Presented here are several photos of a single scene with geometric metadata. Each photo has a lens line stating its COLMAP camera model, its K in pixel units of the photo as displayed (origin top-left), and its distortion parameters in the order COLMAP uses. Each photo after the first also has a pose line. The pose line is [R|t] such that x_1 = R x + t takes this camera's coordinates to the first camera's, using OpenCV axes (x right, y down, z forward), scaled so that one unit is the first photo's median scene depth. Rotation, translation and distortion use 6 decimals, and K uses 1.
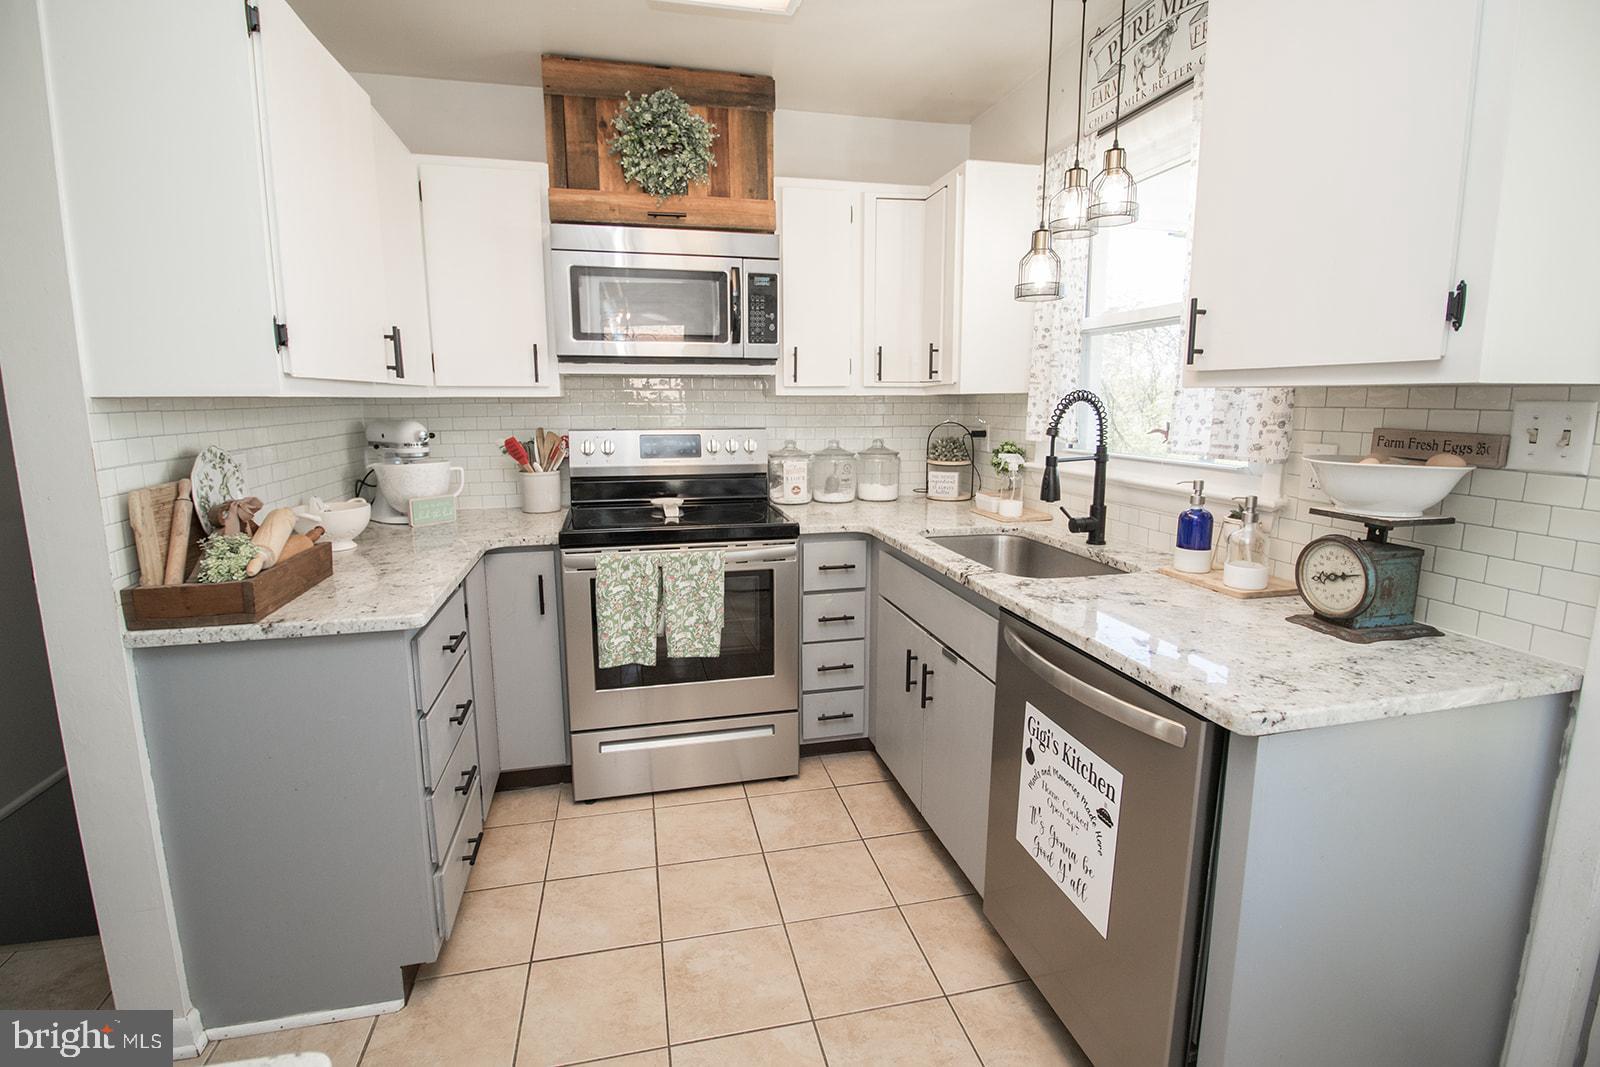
lens RADIAL K [[735.2, 0, 797.4], [0, 735.2, 526.9], [0, 0, 1]] dist [-0.000319, -0.012172]
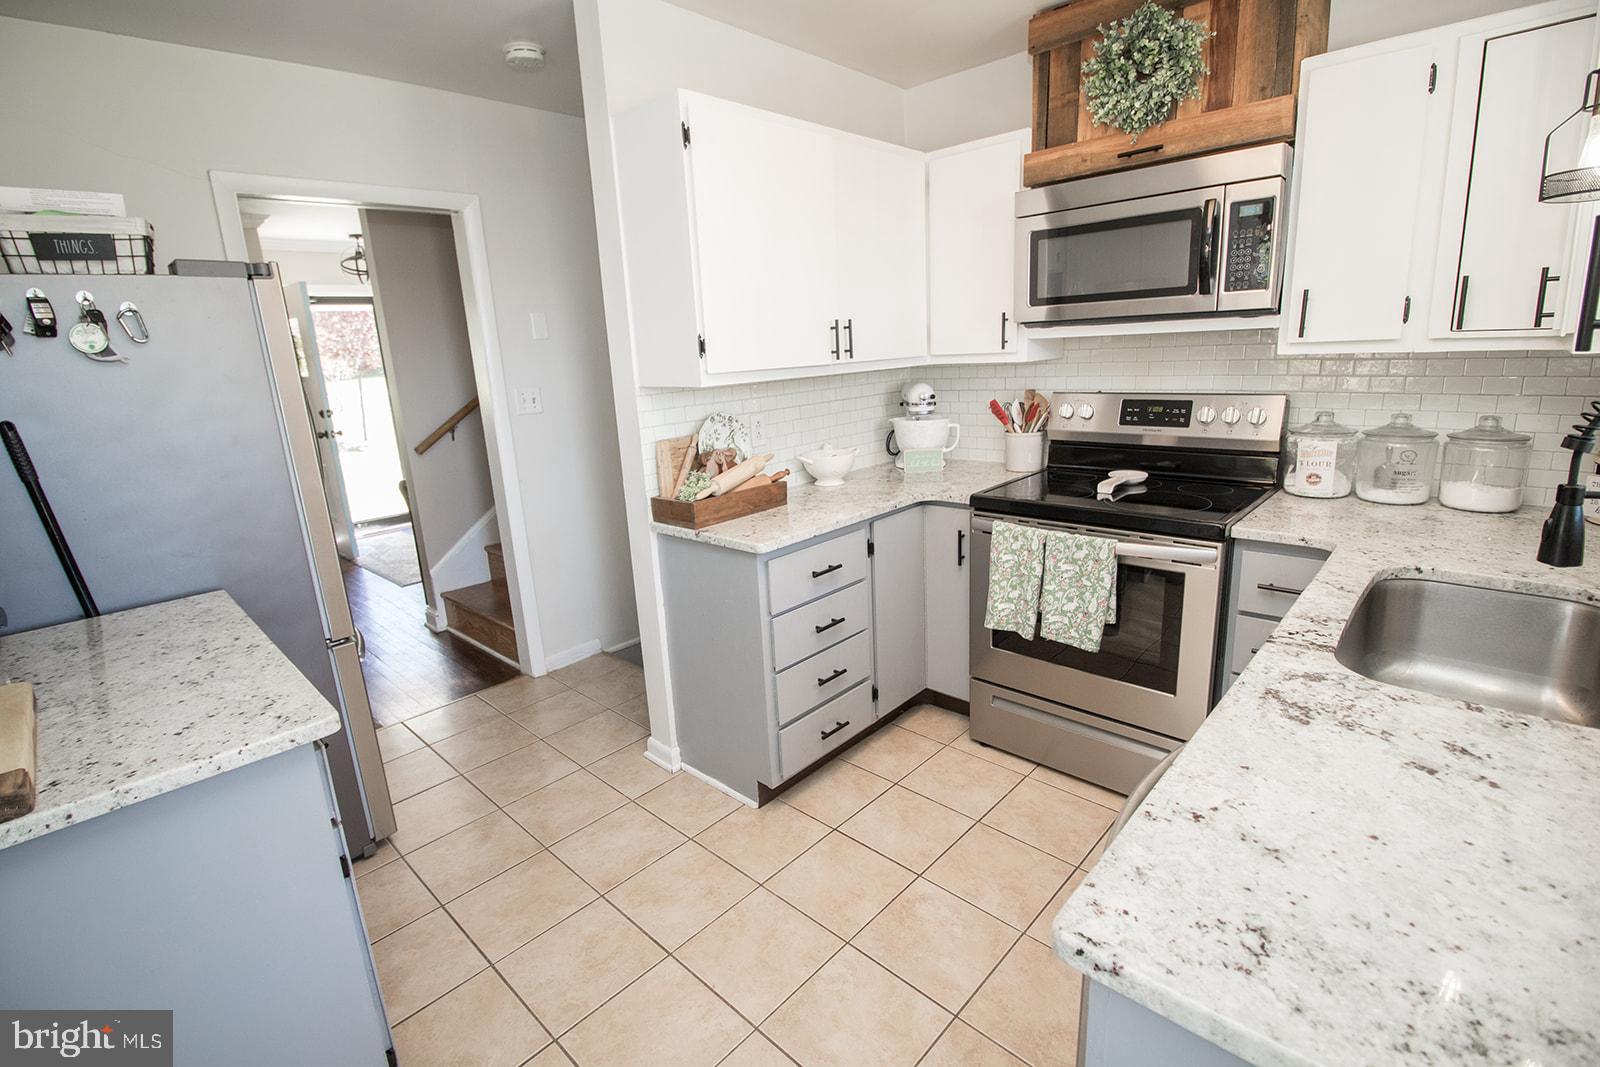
lens RADIAL K [[735.2, 0, 802.0], [0, 735.2, 529.2], [0, 0, 1]] dist [-0.000319, -0.012172]
pose [[0.550971, 0.177412, -0.815448, 0.401043], [-0.093368, 0.984111, 0.151022, -0.077277], [0.829285, -0.007072, 0.558781, 0.176457]]
